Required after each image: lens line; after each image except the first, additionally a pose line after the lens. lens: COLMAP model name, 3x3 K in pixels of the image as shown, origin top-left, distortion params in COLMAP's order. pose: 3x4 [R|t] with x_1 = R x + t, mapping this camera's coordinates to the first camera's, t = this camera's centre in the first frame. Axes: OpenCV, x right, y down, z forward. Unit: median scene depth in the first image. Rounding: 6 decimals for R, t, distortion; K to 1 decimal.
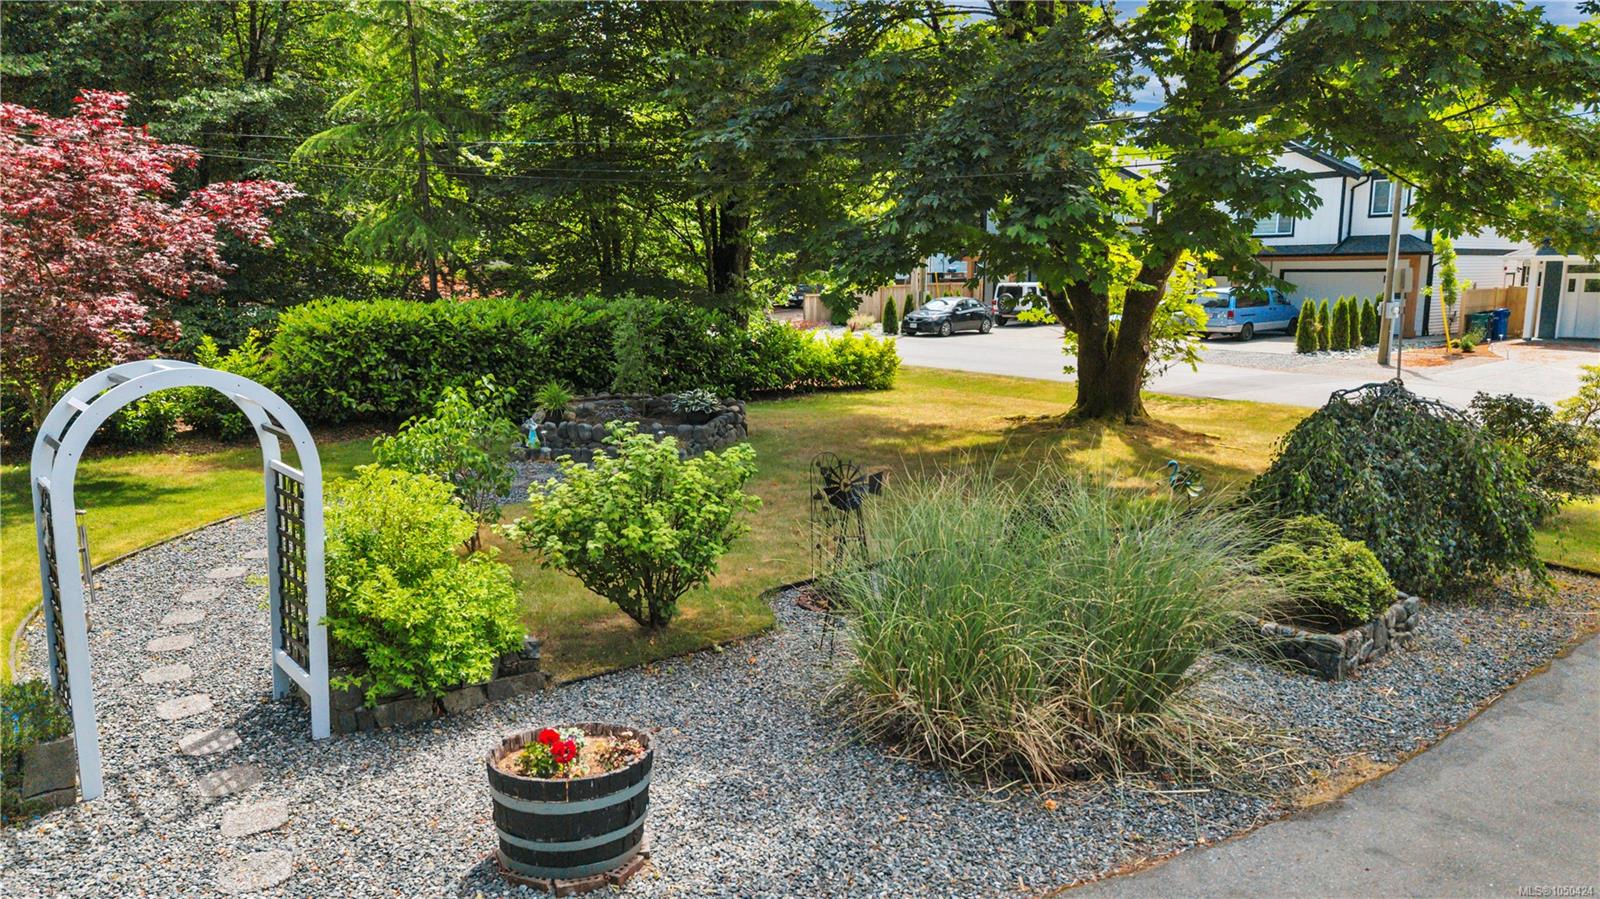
lens RADIAL K [[1083.9, 0, 804.2], [0, 1083.9, 453.5], [0, 0, 1]] dist [0.014342, -0.002979]
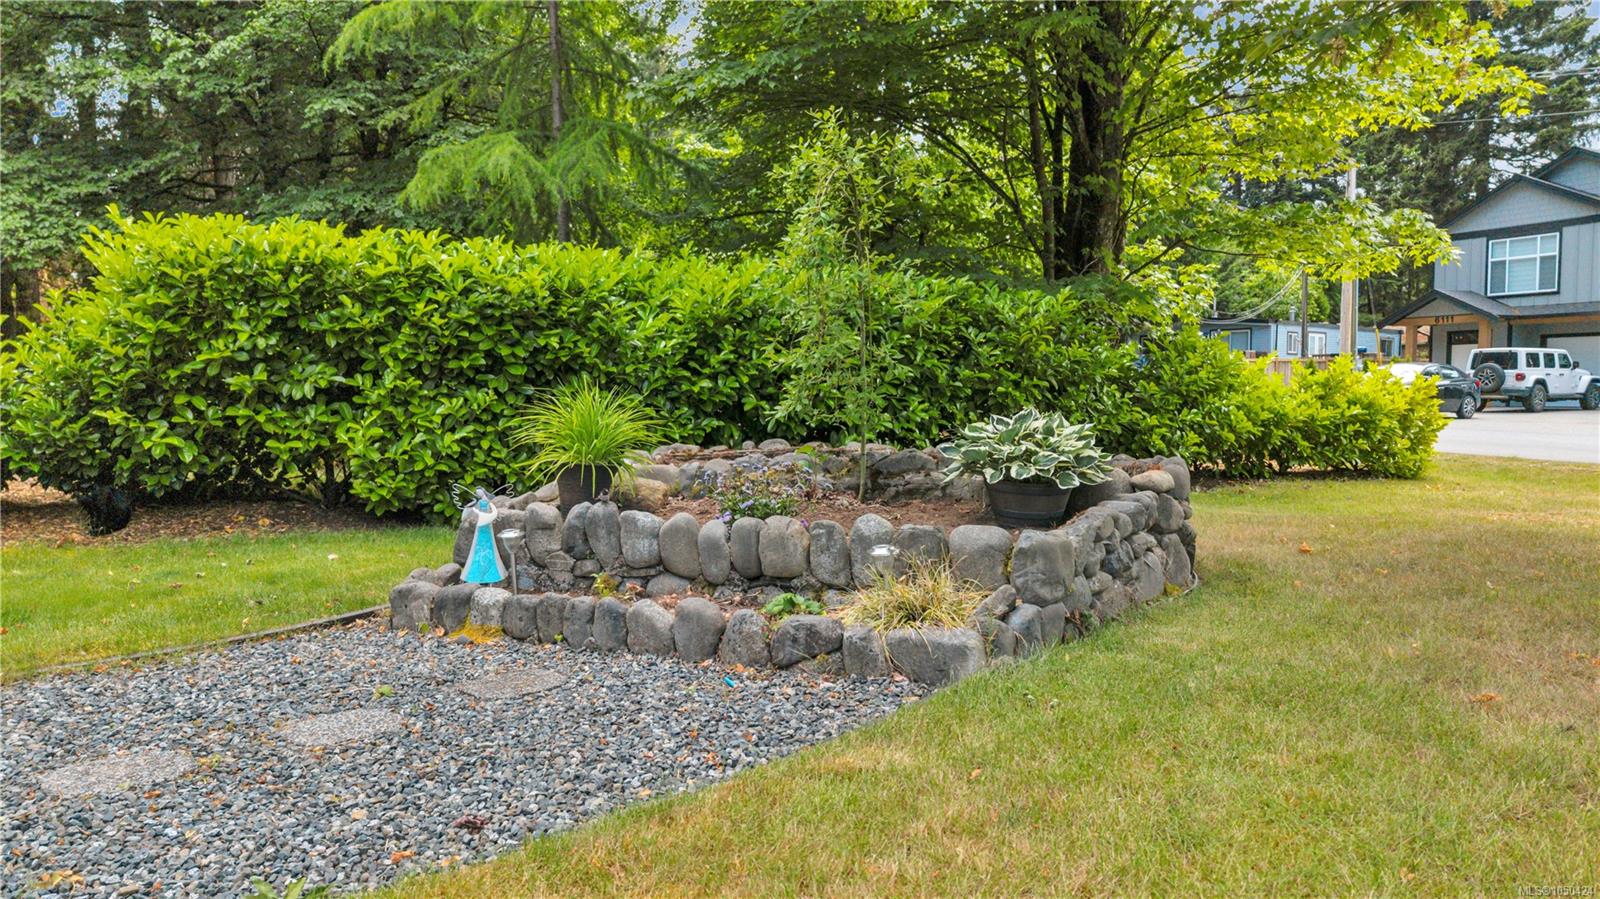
lens RADIAL K [[1083.9, 0, 804.2], [0, 1083.9, 453.5], [0, 0, 1]] dist [0.014342, -0.002979]
pose [[0.958277, 0.014897, -0.285454, -0.065355], [-0.045731, 0.993768, -0.101659, -0.012870], [0.282161, 0.110471, 0.952985, 0.629641]]
